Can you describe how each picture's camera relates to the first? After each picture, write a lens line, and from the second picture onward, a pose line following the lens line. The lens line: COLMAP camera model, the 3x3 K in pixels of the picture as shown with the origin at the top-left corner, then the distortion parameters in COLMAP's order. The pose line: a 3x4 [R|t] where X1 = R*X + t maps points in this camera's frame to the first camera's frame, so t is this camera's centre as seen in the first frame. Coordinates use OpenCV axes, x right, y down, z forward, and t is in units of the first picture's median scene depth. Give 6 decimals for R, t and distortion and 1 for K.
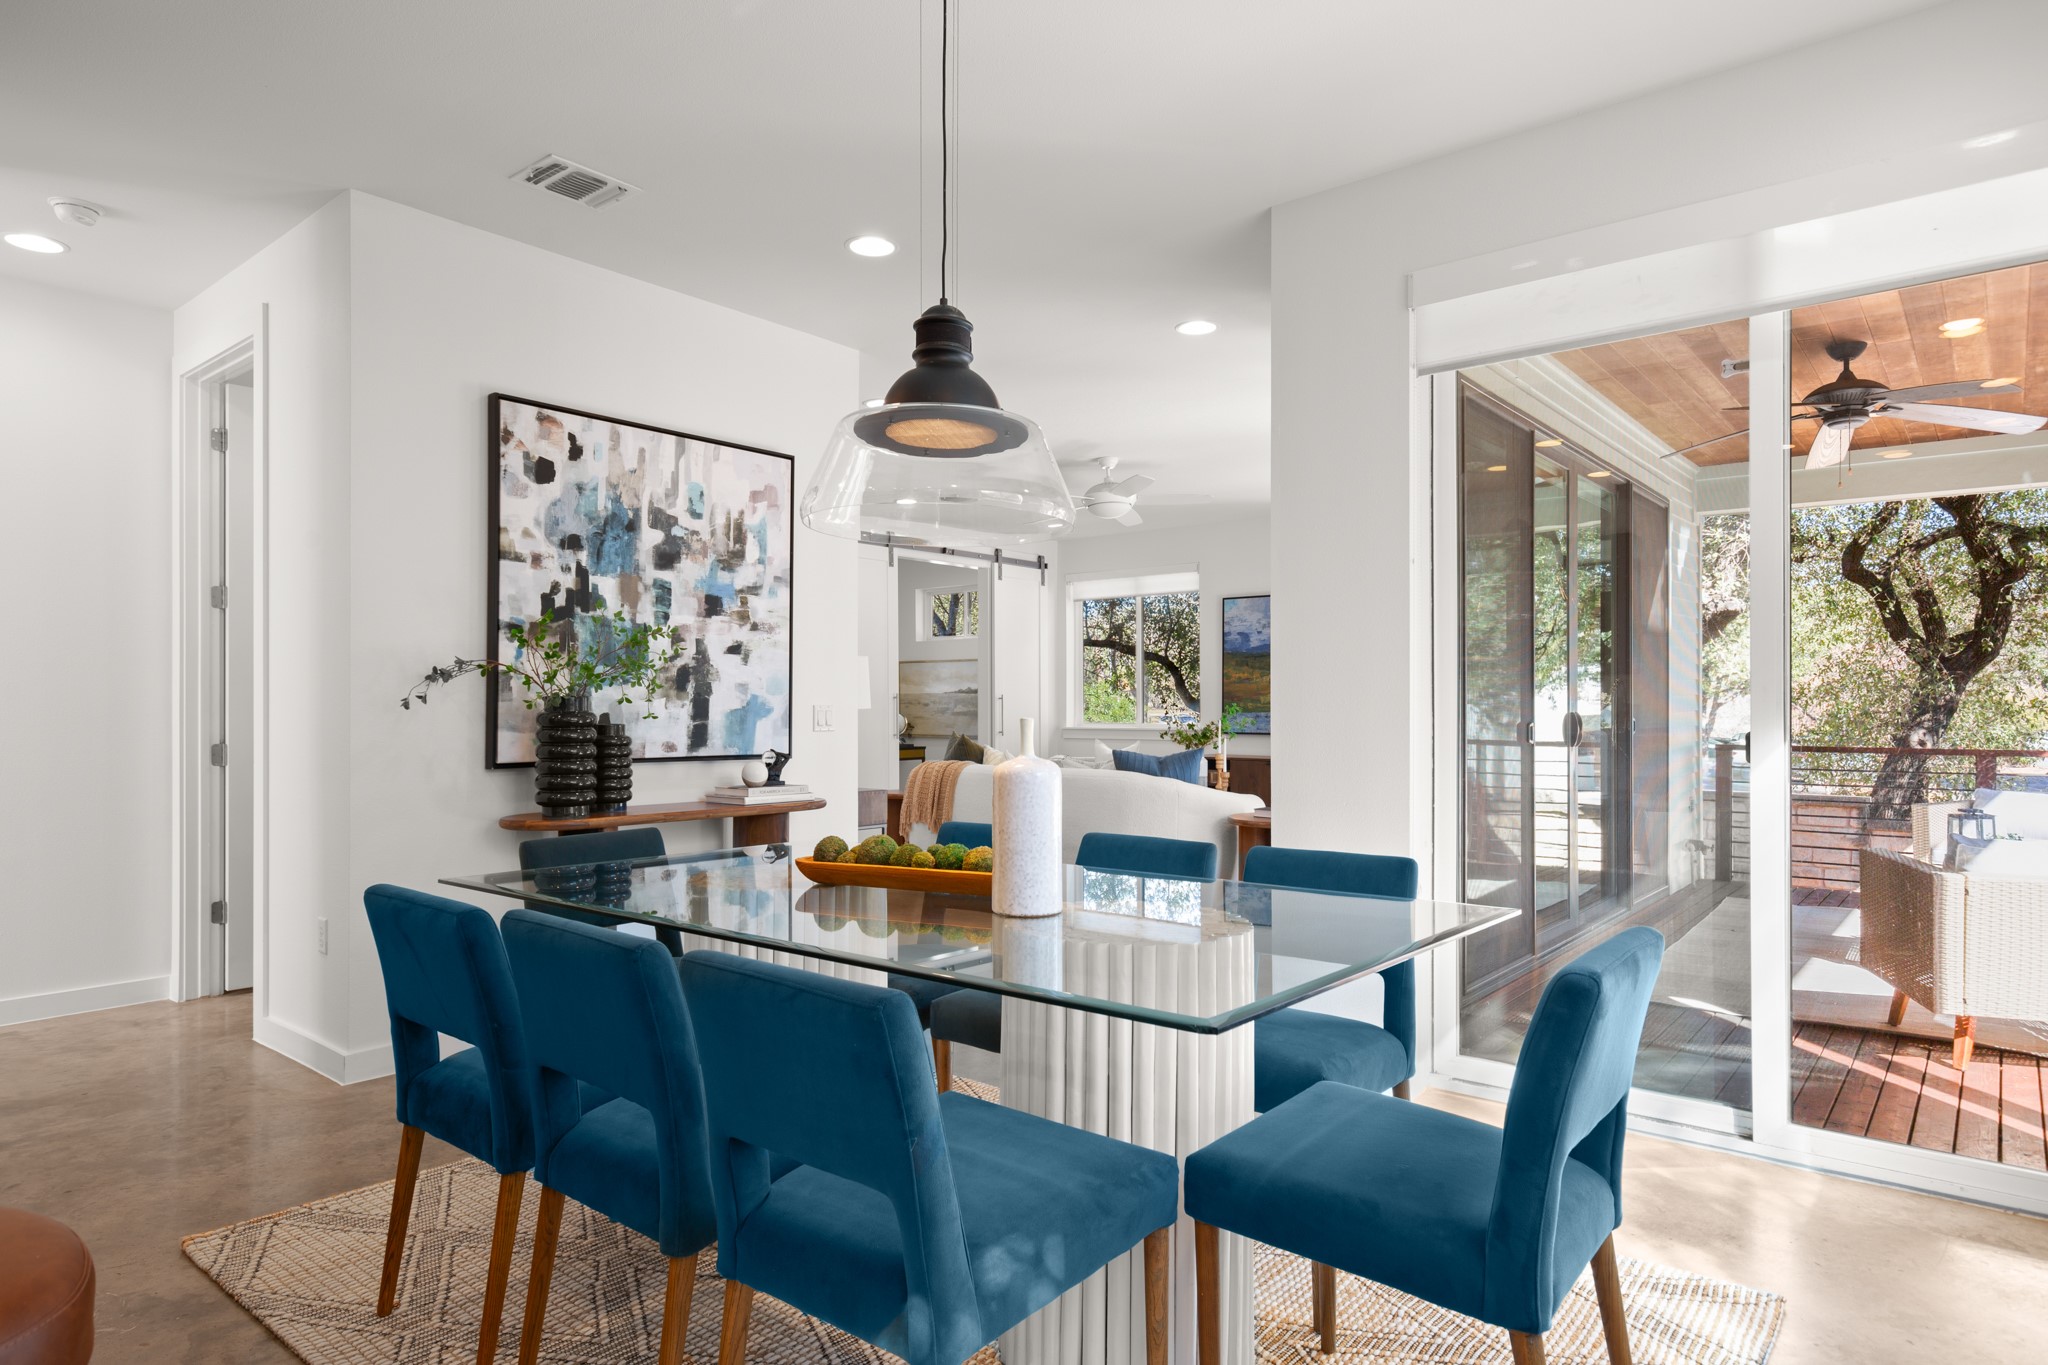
lens RADIAL K [[1158.6, 0, 1028.1], [0, 1158.6, 690.5], [0, 0, 1]] dist [-0.009276, -0.000576]
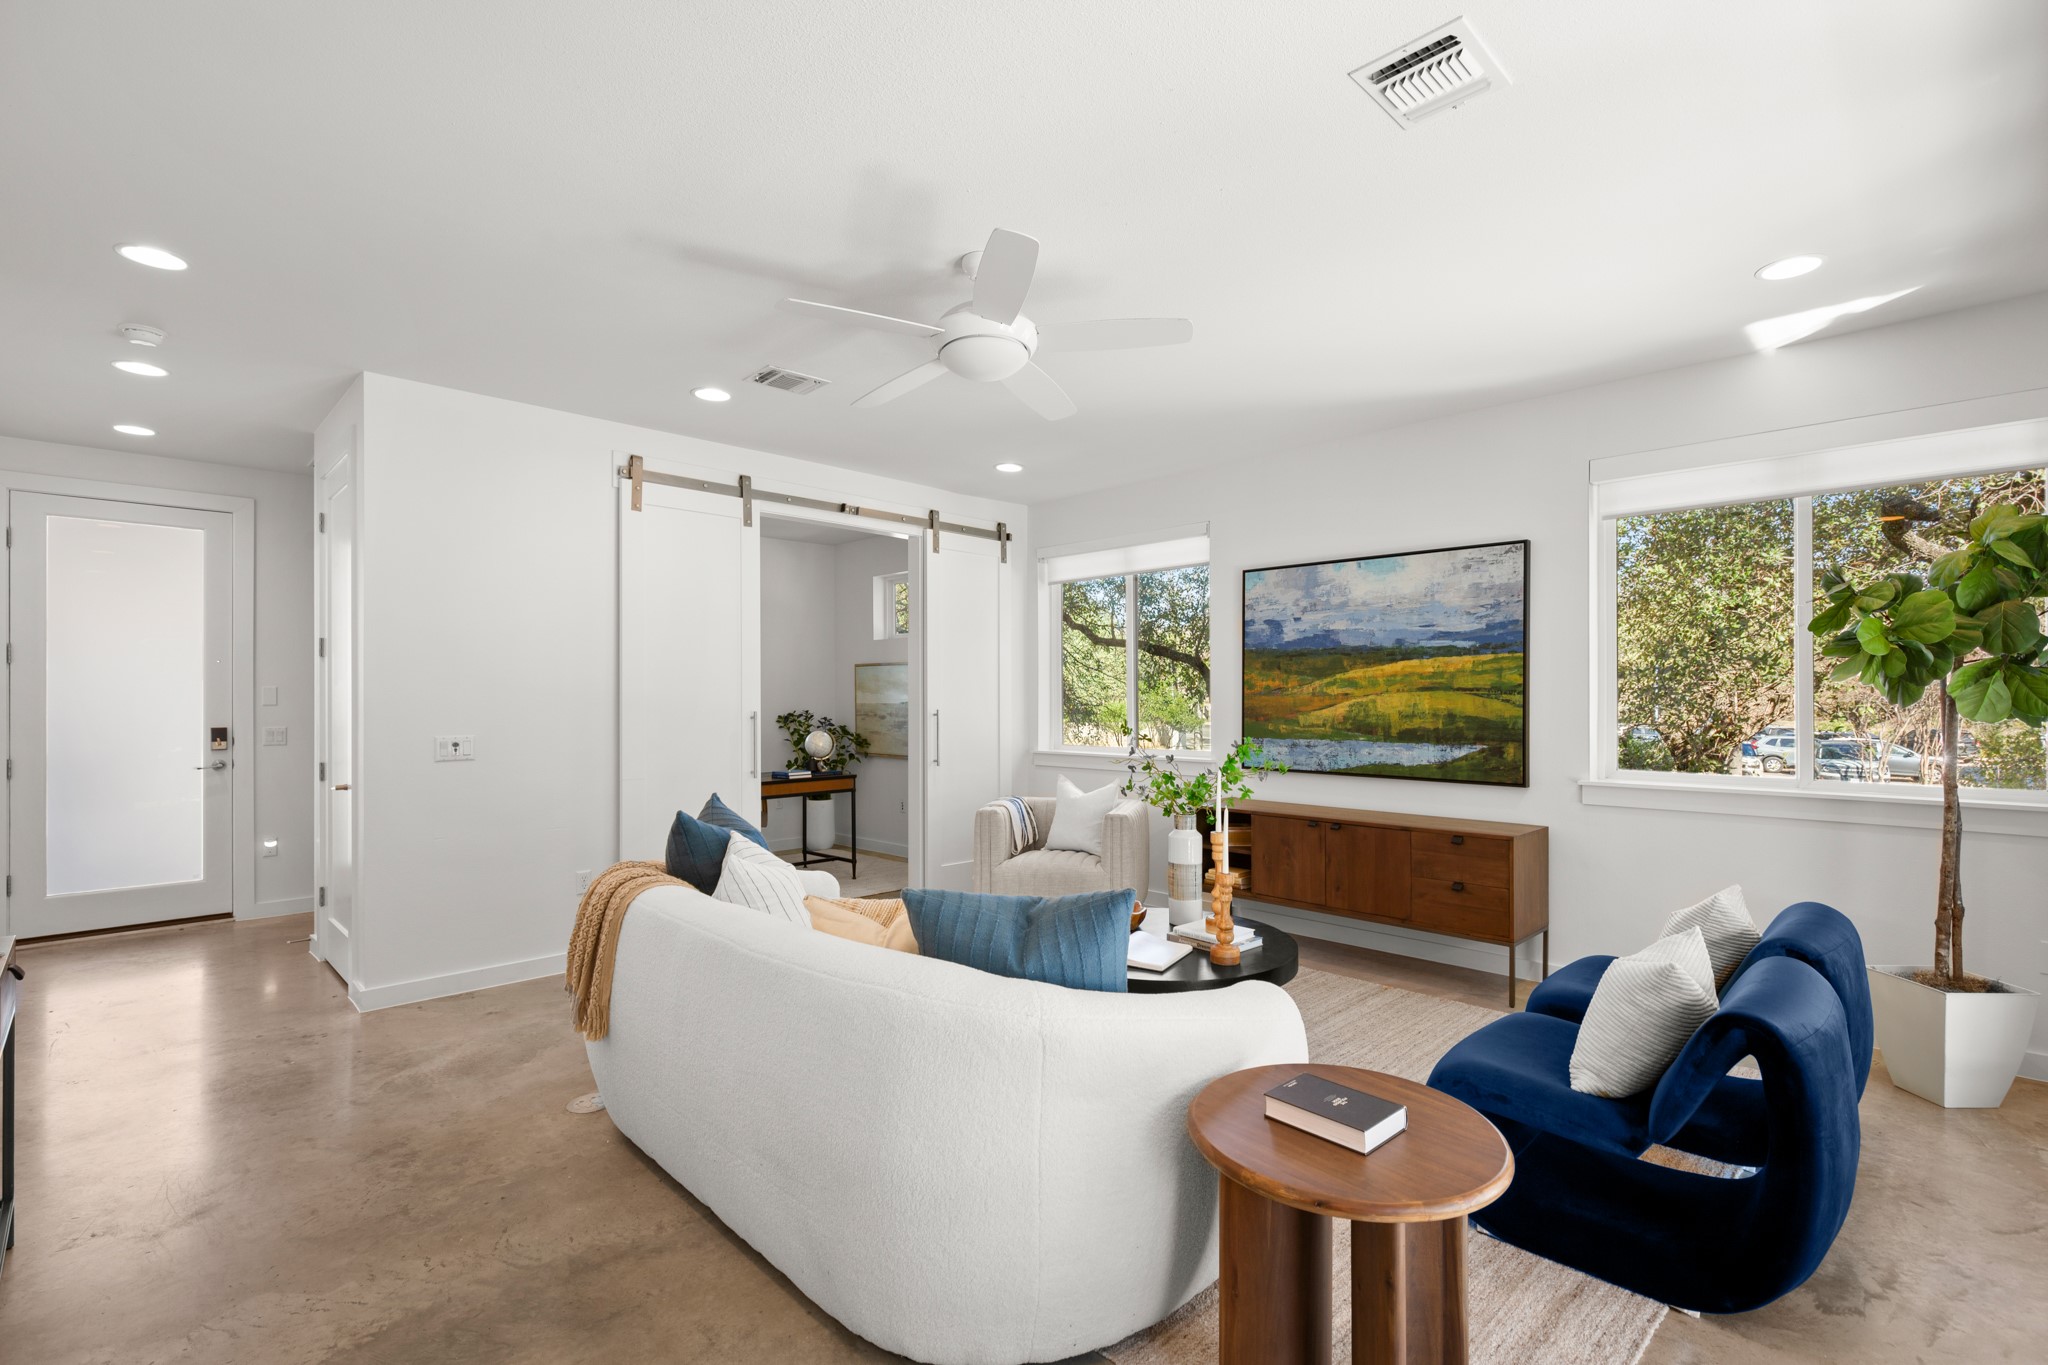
lens RADIAL K [[947.5, 0, 1027.5], [0, 947.5, 694.4], [0, 0, 1]] dist [0.006995, -0.000846]
pose [[0.996164, -0.000958, -0.087499, 0.087969], [0.001684, 0.999965, 0.008225, -0.011157], [0.087488, -0.008341, 0.996131, 0.419661]]
